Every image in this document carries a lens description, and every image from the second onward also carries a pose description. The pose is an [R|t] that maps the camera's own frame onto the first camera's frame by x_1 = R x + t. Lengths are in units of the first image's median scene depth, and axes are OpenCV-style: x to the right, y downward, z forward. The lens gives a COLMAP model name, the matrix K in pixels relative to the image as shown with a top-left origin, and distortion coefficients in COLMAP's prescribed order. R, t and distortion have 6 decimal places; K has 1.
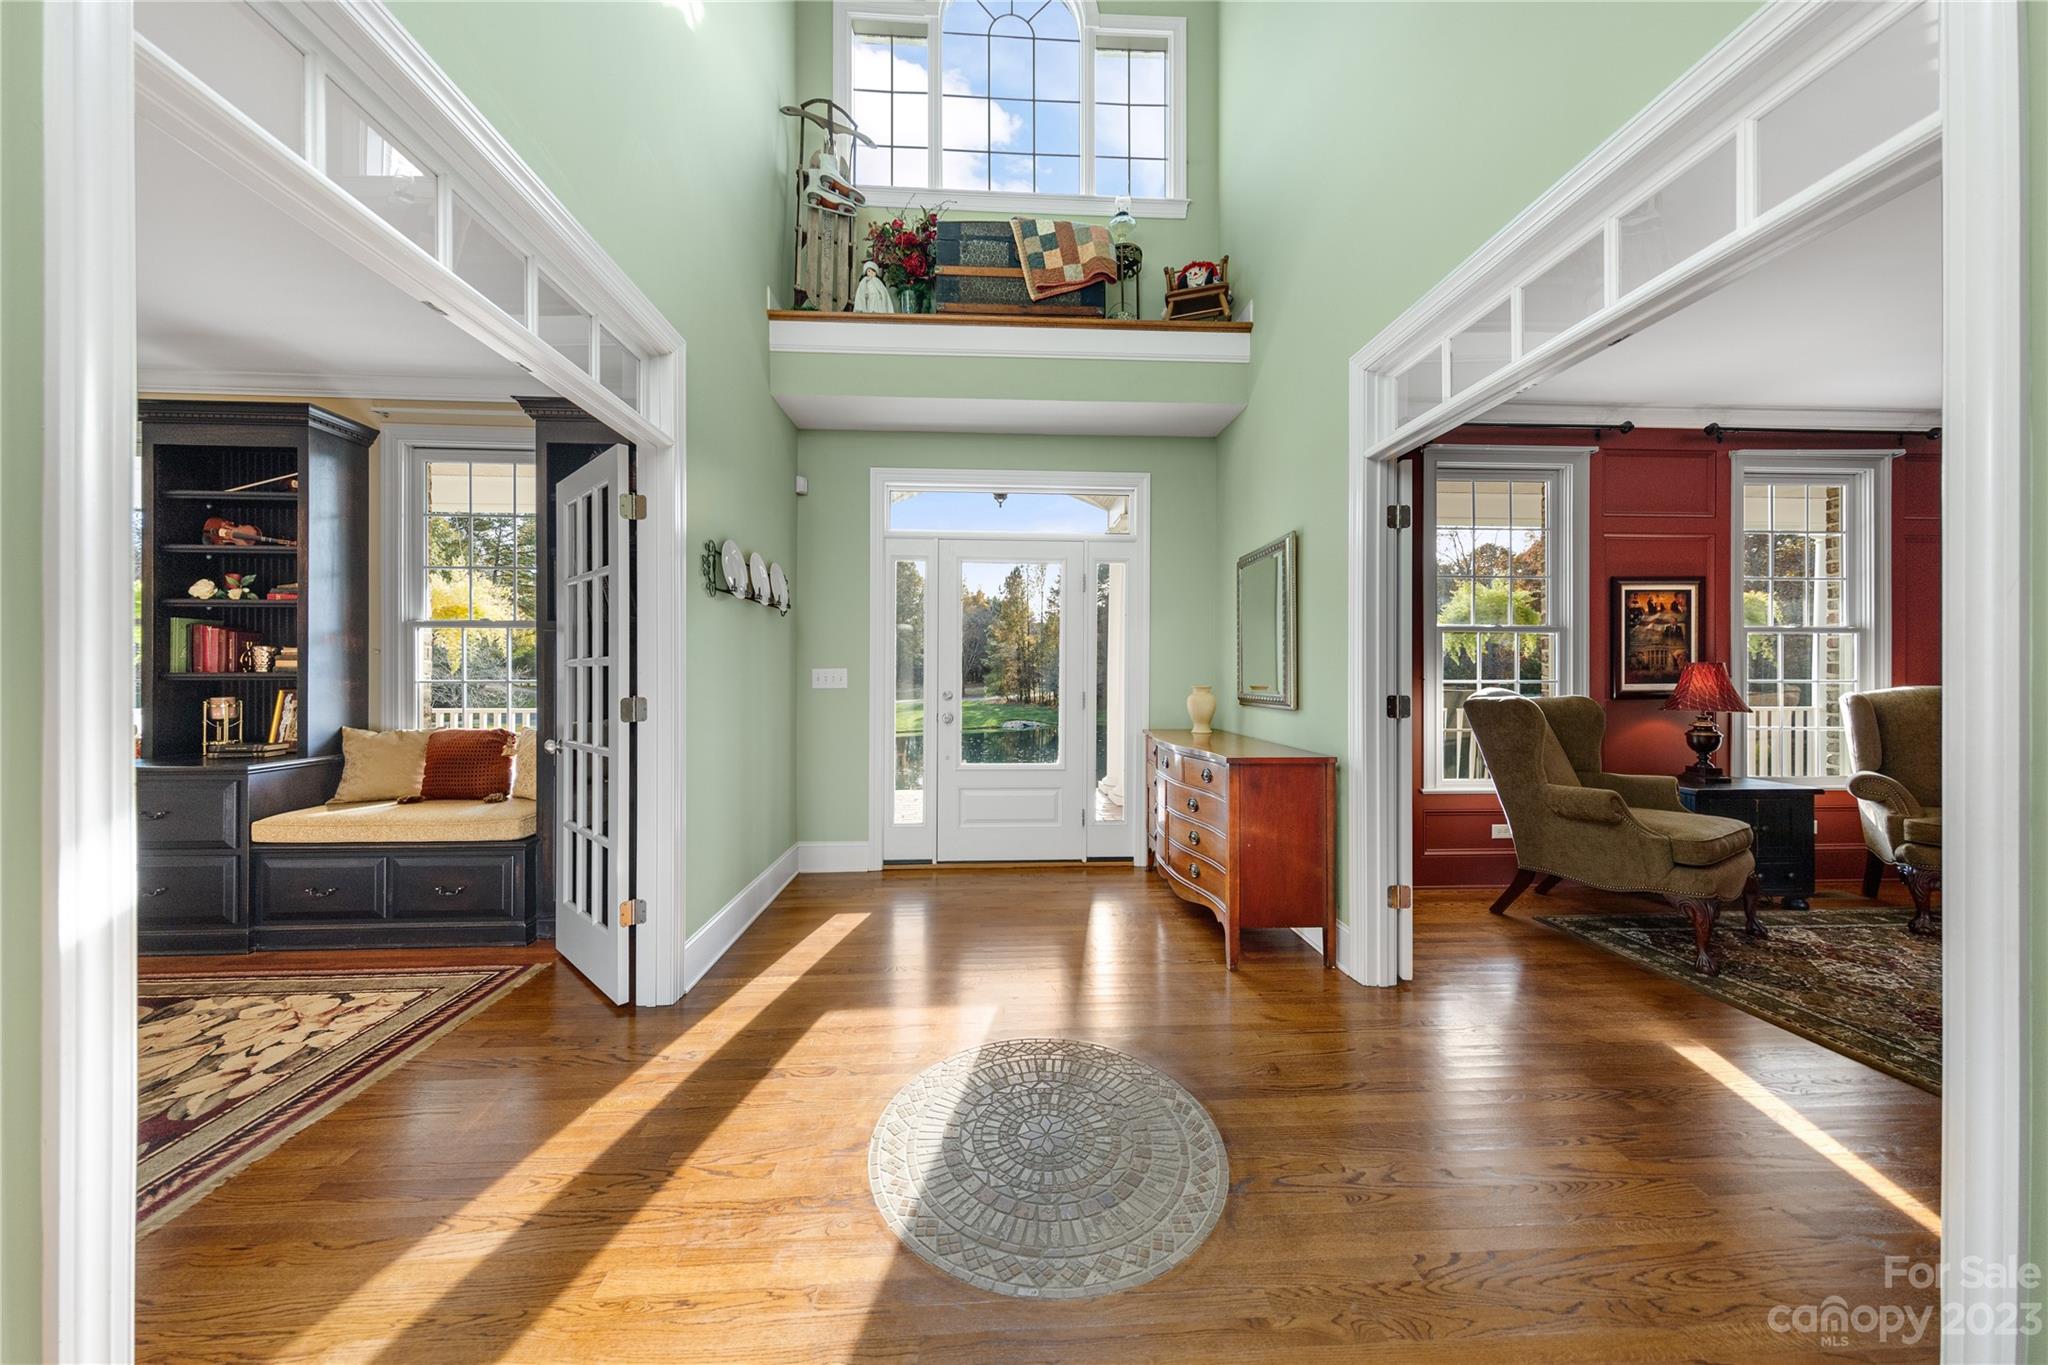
lens RADIAL K [[642.2, 0, 1021.5], [0, 642.2, 666.1], [0, 0, 1]] dist [0.001470, 0.000234]
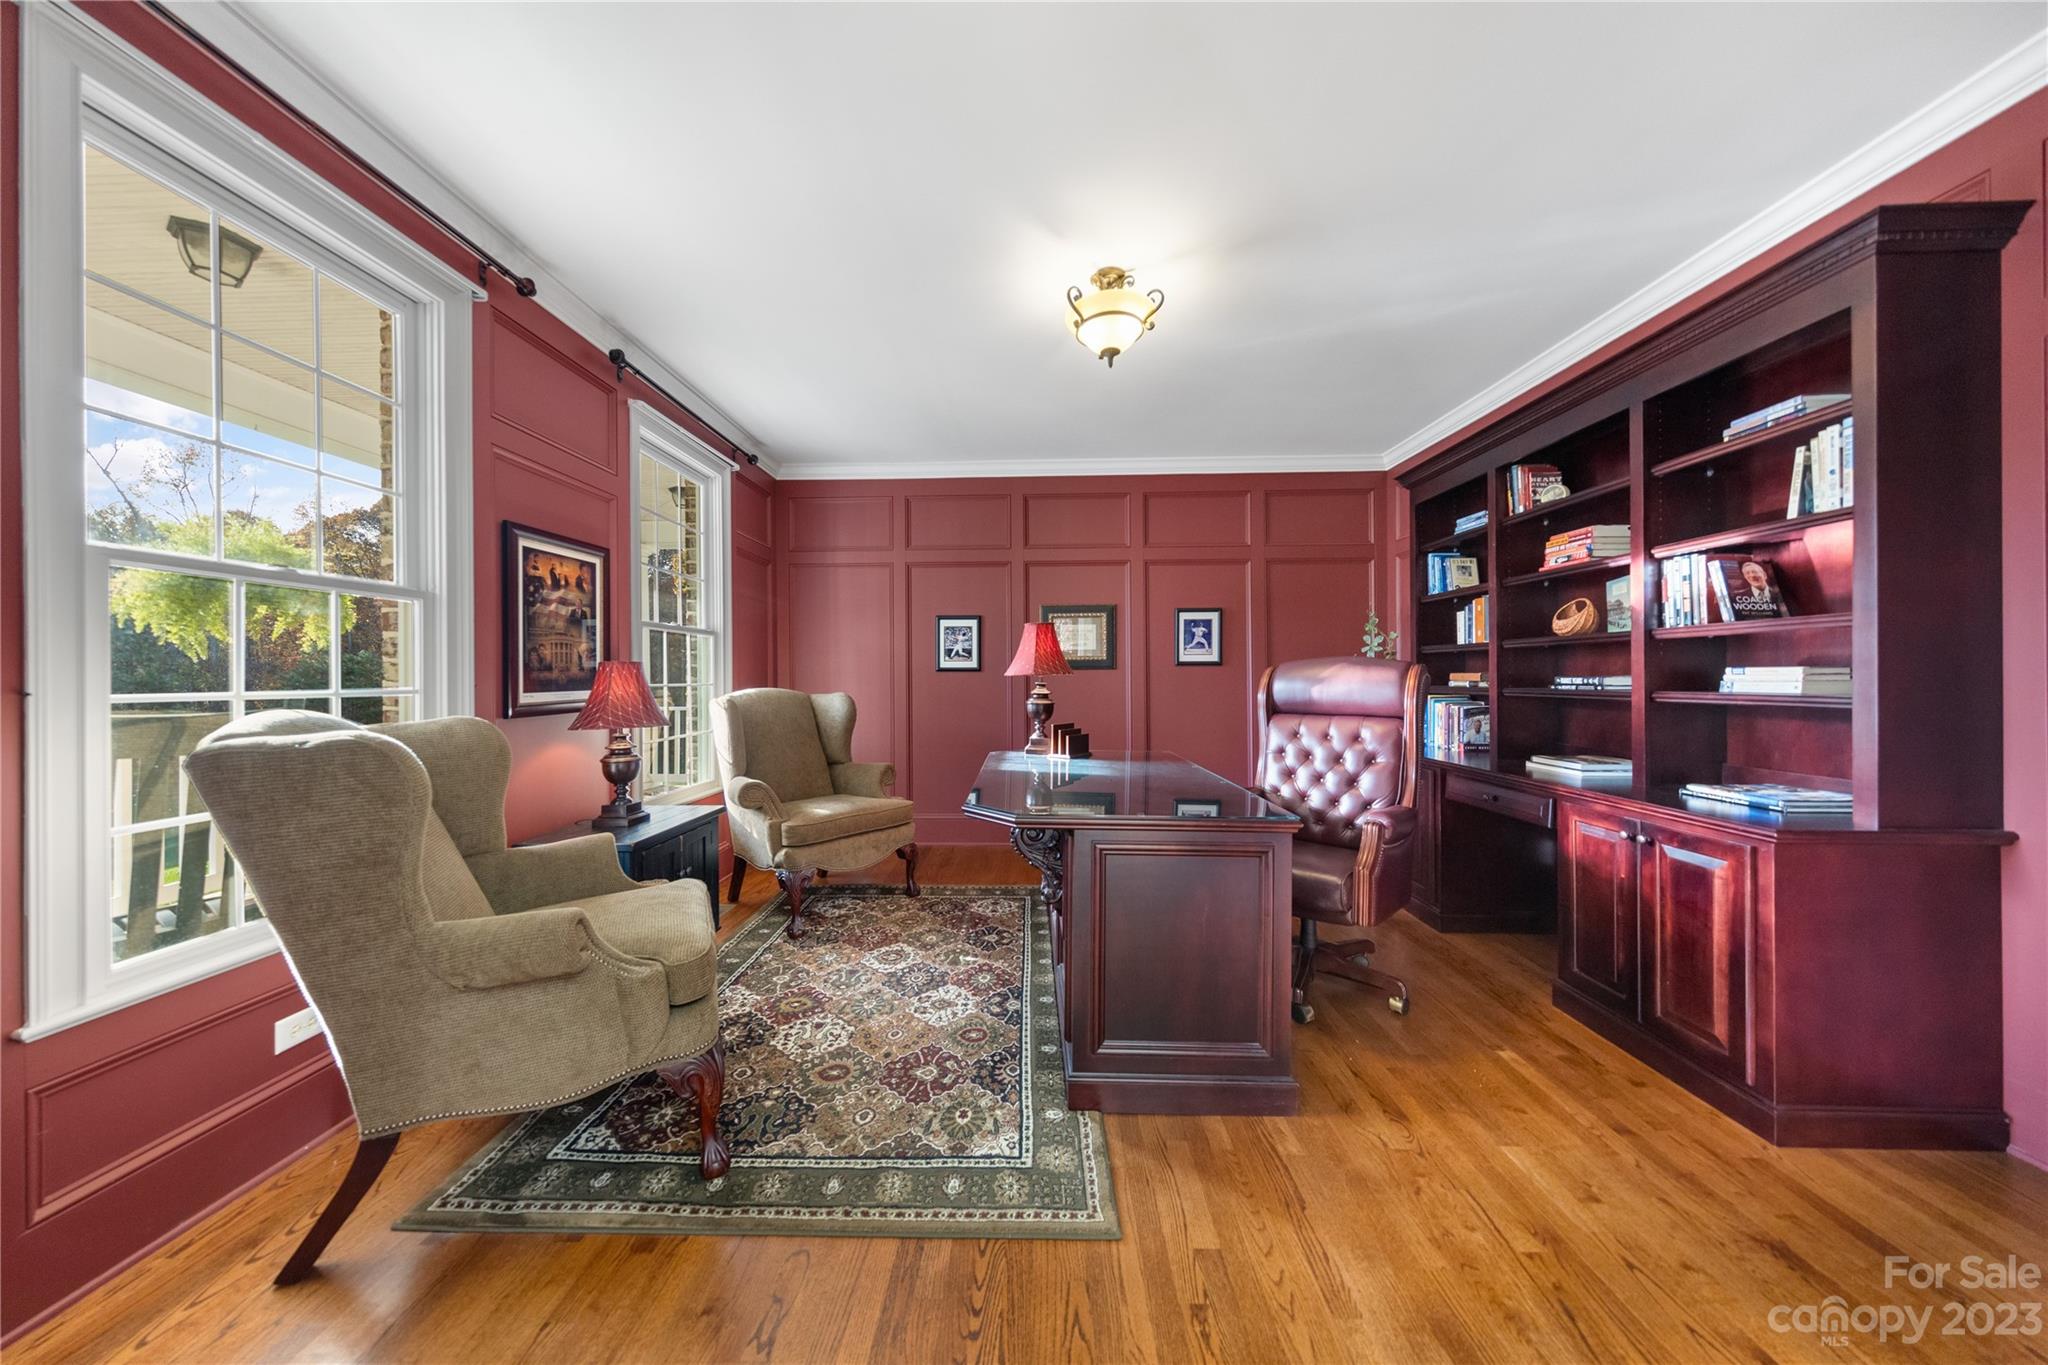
lens RADIAL K [[667.3, 0, 1017.5], [0, 667.3, 682.3], [0, 0, 1]] dist [0.002544, -0.000108]
pose [[0.089118, -0.008635, 0.995984, 0.326124], [-0.002233, 0.999958, 0.008869, 0.010180], [-0.996019, -0.003014, 0.089095, 0.459039]]
